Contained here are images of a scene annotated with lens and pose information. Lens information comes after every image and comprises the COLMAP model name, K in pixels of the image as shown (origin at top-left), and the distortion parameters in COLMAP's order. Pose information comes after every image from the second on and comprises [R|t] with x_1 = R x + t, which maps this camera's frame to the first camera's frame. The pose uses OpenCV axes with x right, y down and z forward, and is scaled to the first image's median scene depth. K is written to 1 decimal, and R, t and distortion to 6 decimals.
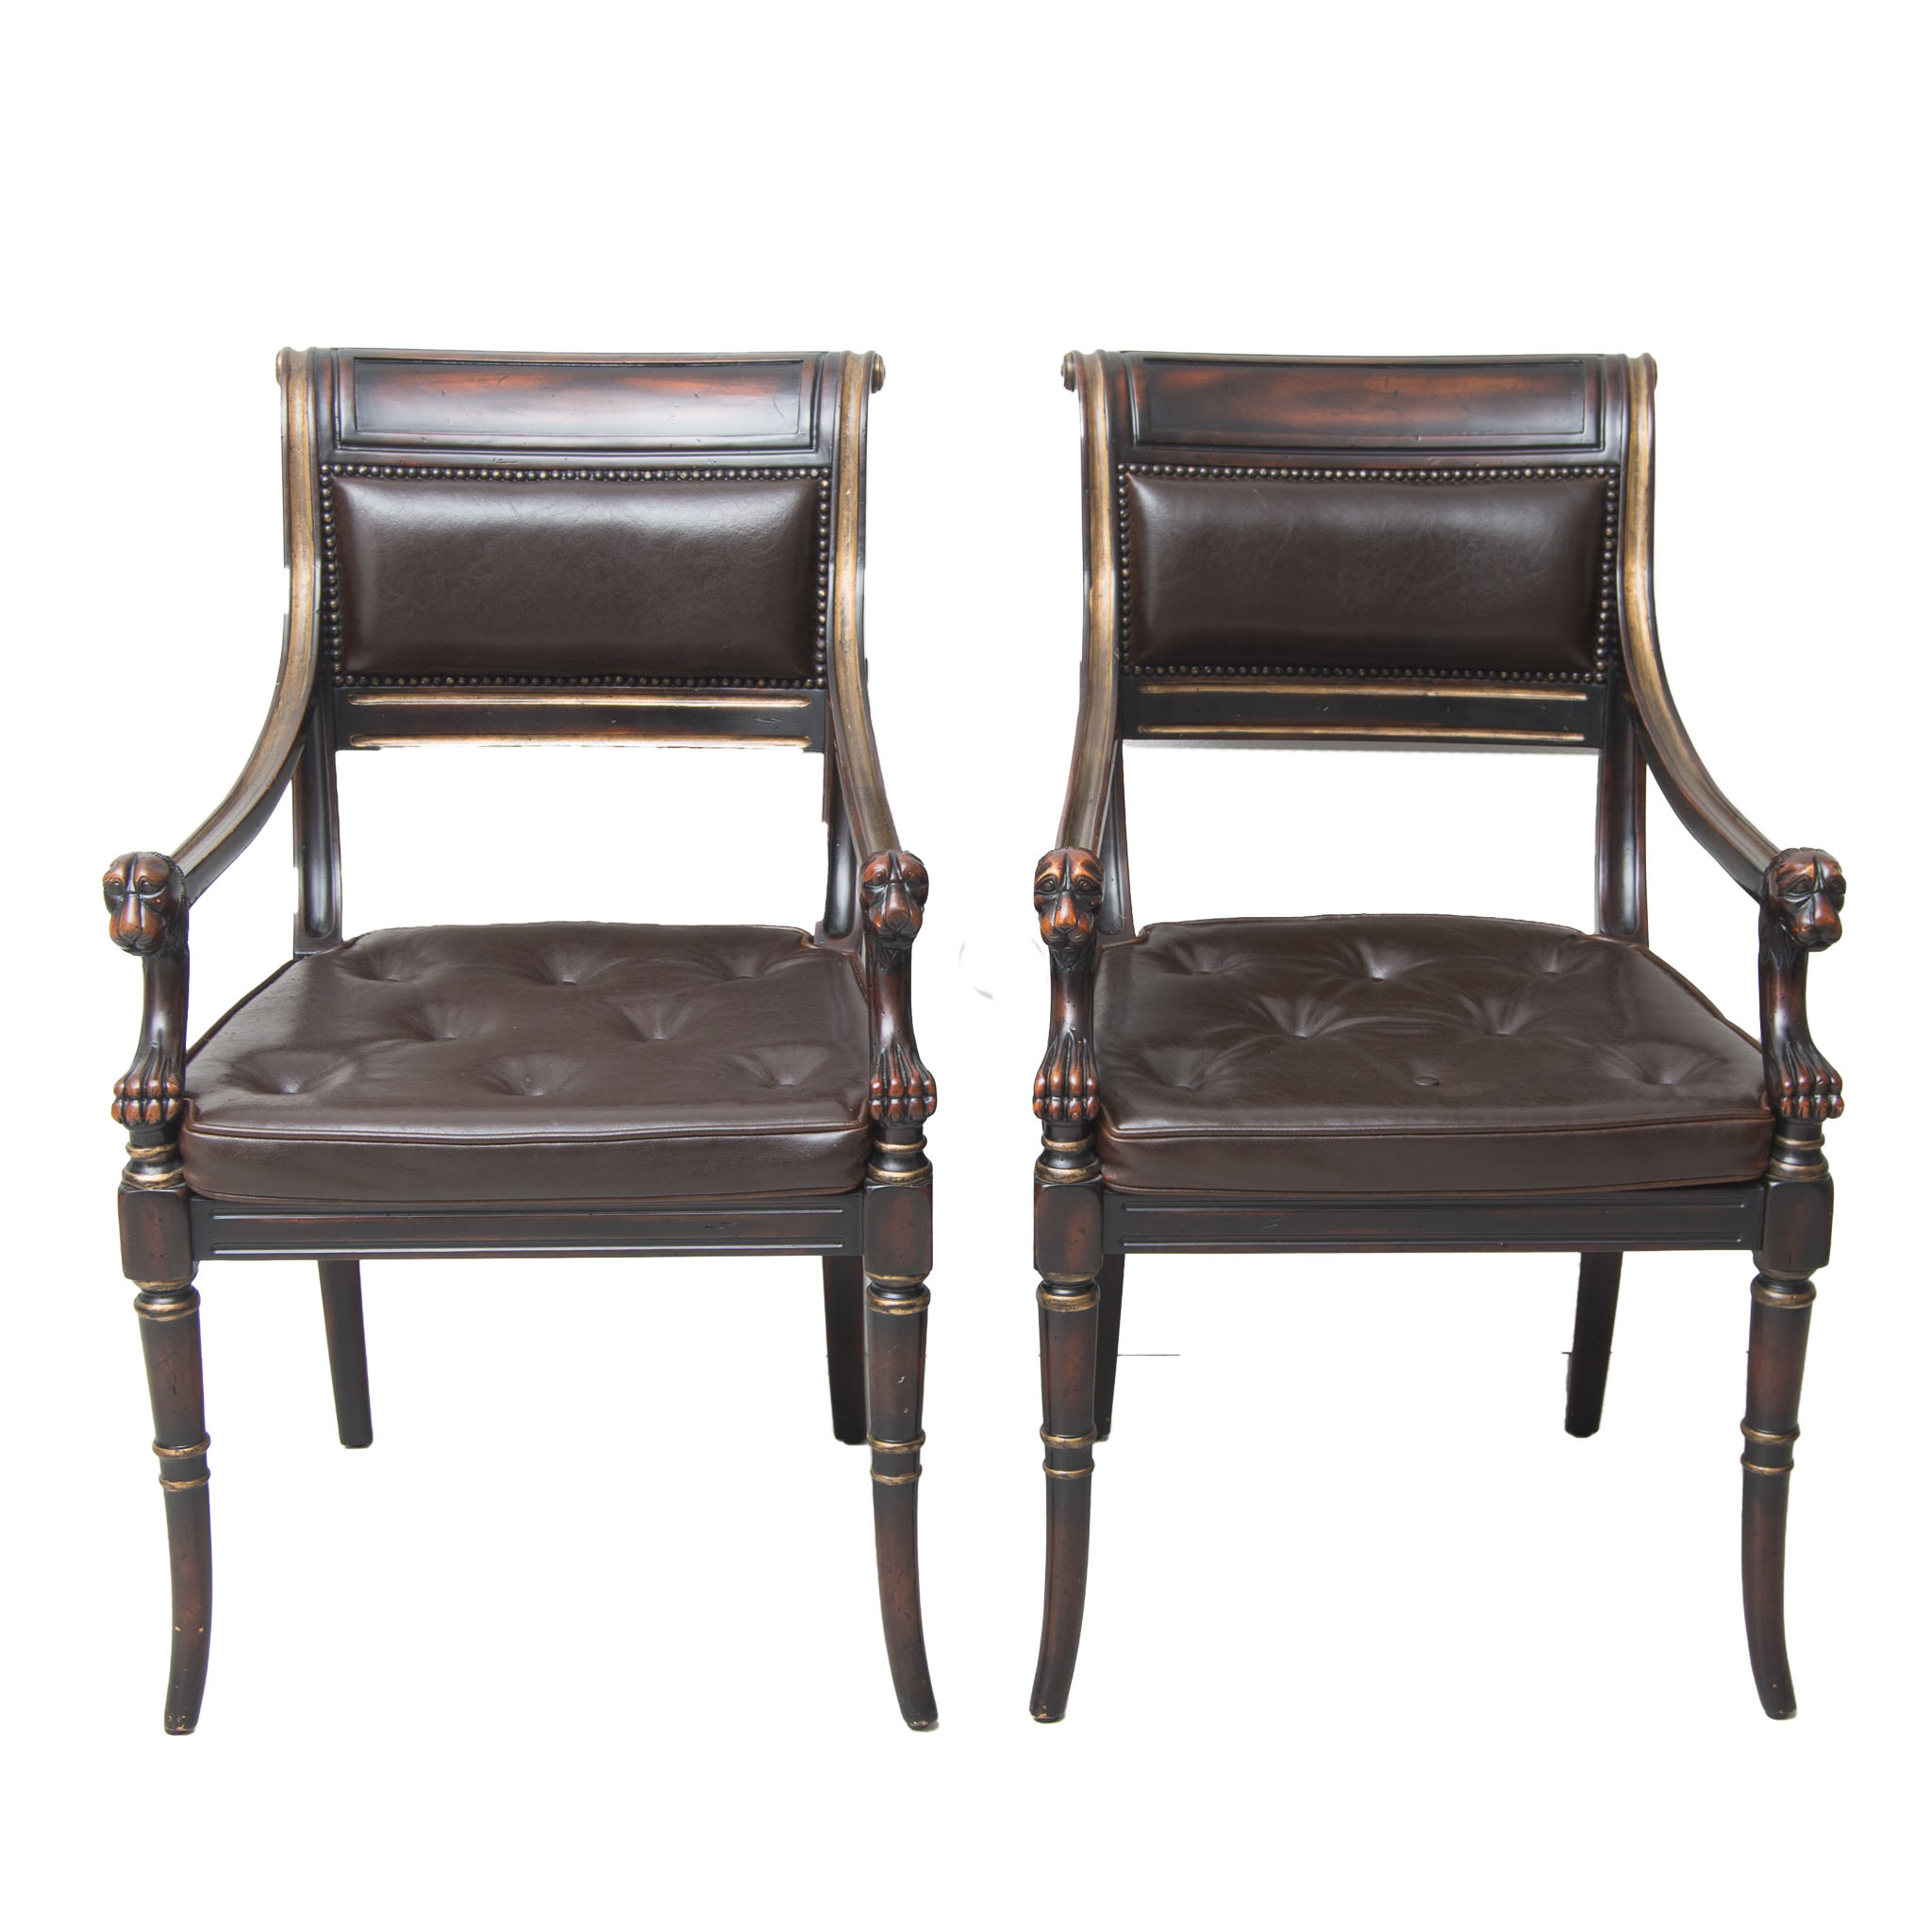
lens RADIAL K [[3520.5, 0, 1056.8], [0, 3520.5, 1029.2], [0, 0, 1]] dist [-0.005582, 0.240454]
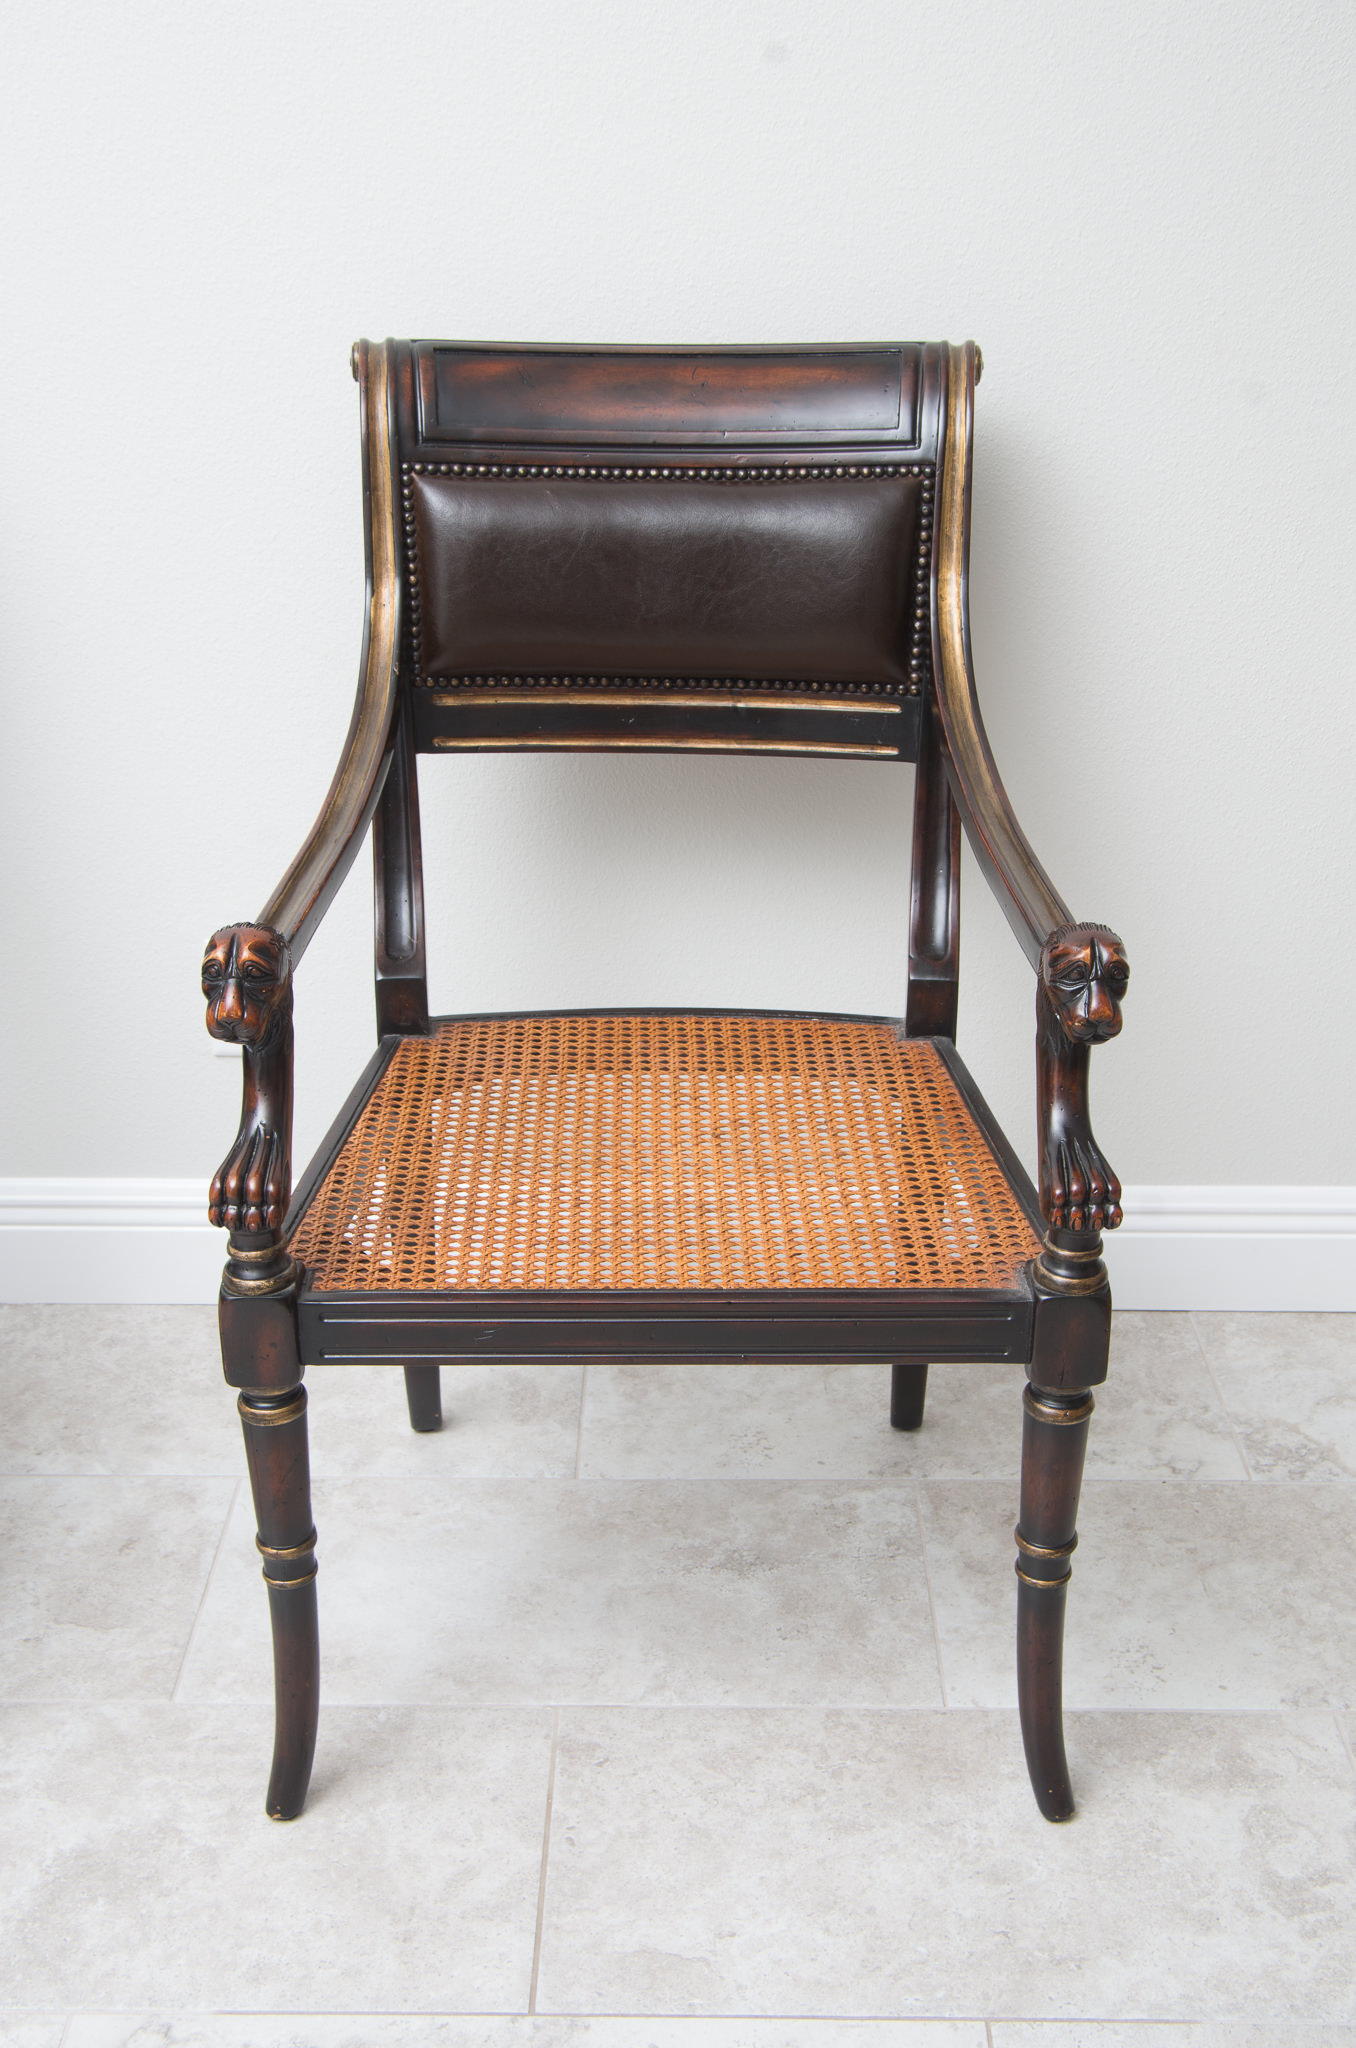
lens RADIAL K [[2383.7, 0, 693.3], [0, 2383.7, 1045.7], [0, 0, 1]] dist [0.004510, 0.079316]
pose [[0.999211, 0.010318, -0.038356, 0.115889], [-0.006199, 0.994346, 0.106012, -0.070033], [0.039233, -0.105691, 0.993625, 0.339367]]
